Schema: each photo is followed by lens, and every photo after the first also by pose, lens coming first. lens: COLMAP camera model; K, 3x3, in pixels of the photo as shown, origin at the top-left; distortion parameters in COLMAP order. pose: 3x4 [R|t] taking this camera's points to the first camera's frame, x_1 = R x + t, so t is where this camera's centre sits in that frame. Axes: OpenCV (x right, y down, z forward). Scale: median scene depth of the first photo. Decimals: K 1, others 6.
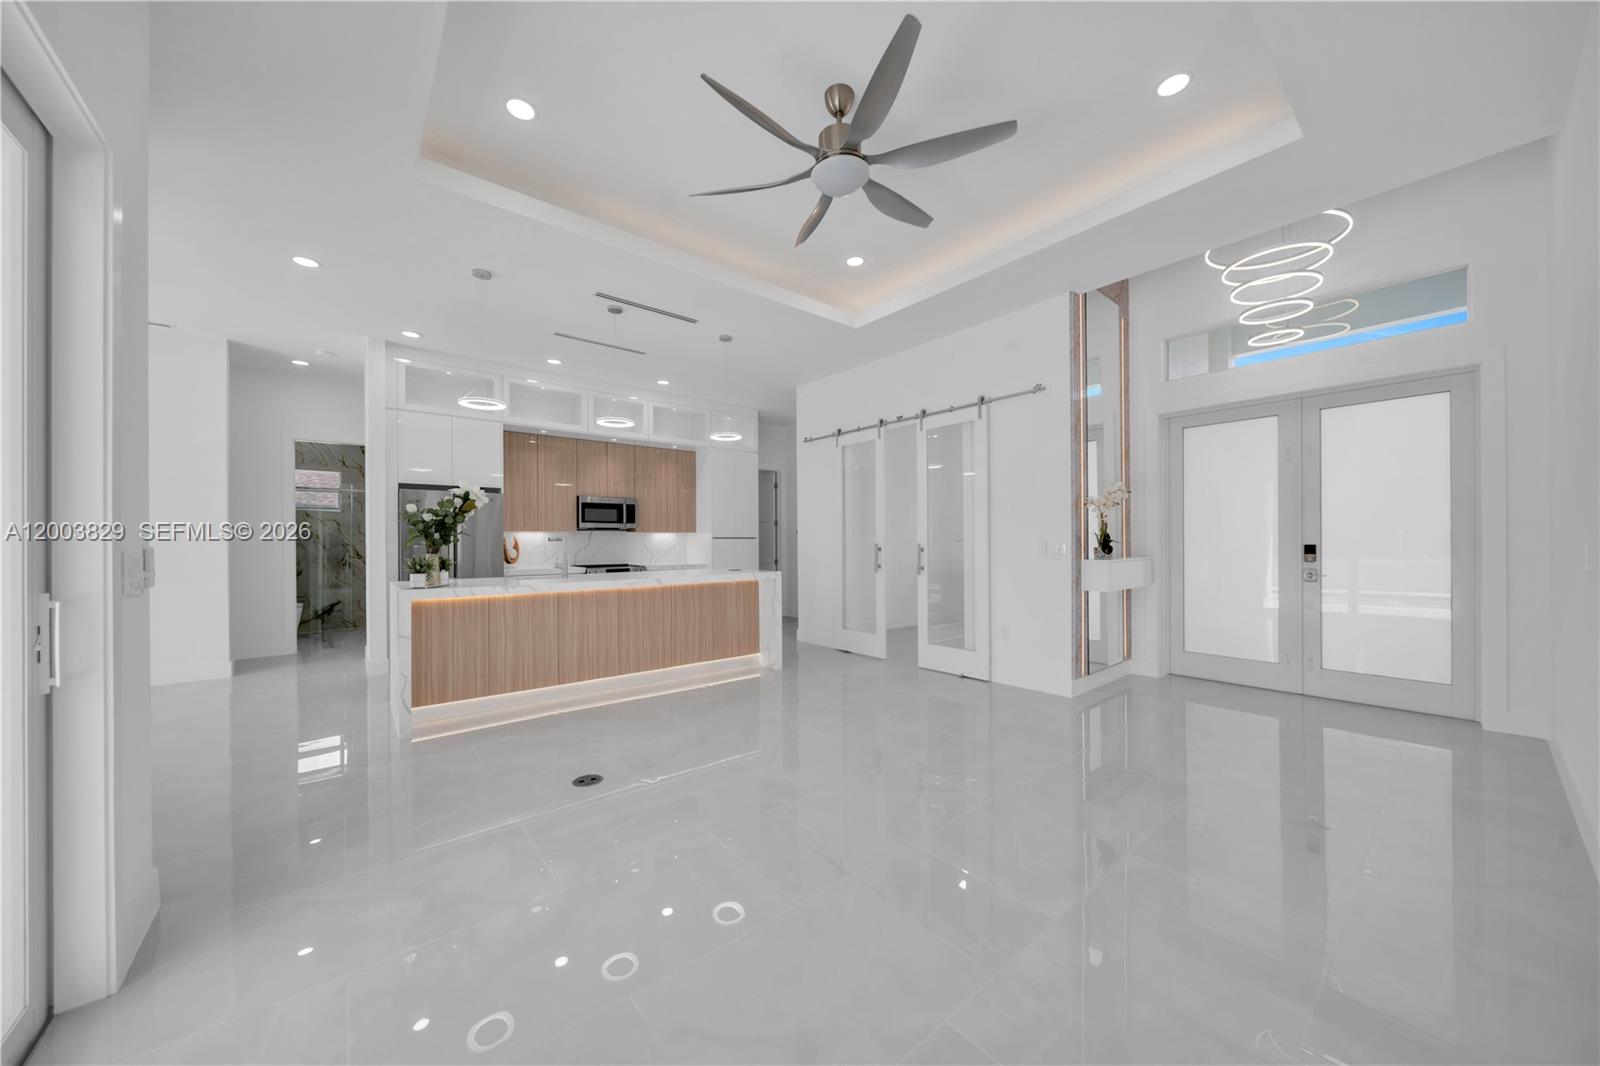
lens RADIAL K [[552.0, 0, 799.5], [0, 552.0, 541.0], [0, 0, 1]] dist [-0.001179, -0.000103]
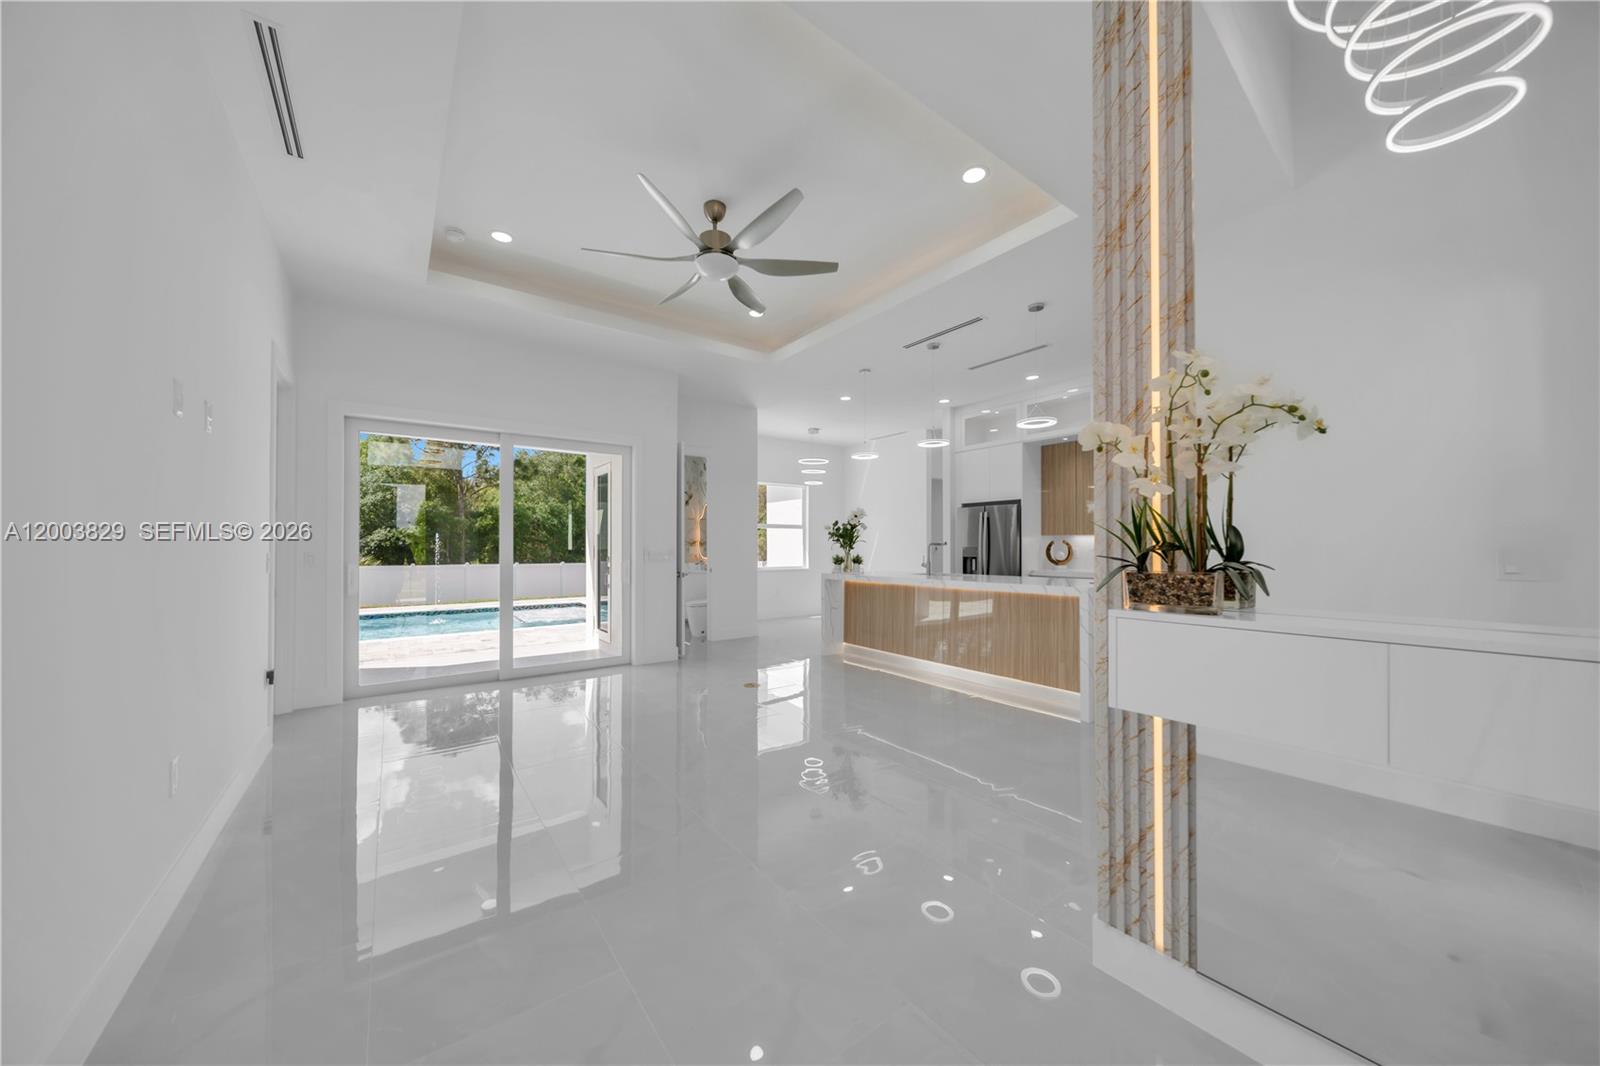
lens RADIAL K [[552.0, 0, 799.5], [0, 552.0, 541.0], [0, 0, 1]] dist [-0.001179, -0.000103]
pose [[-0.049361, -0.002501, -0.998778, 0.558732], [0.002762, 0.999993, -0.002640, -0.005469], [0.998777, -0.002889, -0.049354, 0.515908]]
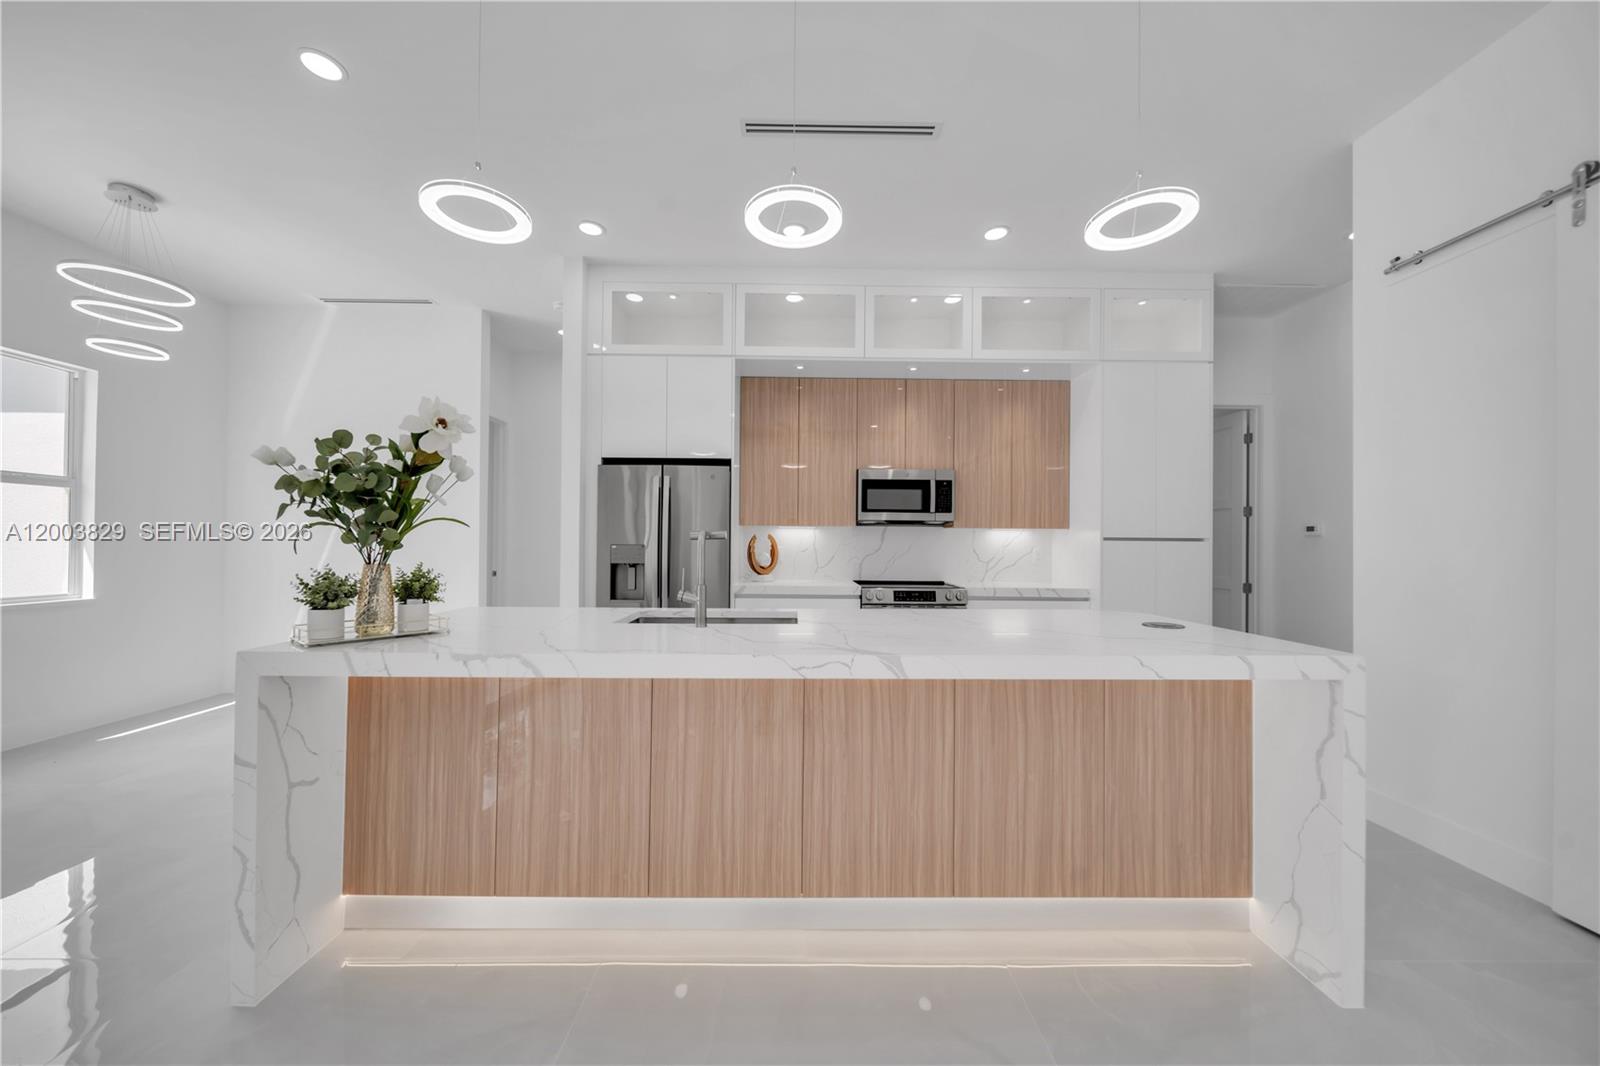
lens RADIAL K [[552.0, 0, 799.5], [0, 552.0, 541.0], [0, 0, 1]] dist [-0.001179, -0.000103]
pose [[0.779635, 0.008428, -0.626177, -0.064165], [-0.011950, 0.999928, -0.001420, 0.000478], [0.626120, 0.008590, 0.779680, 0.477980]]
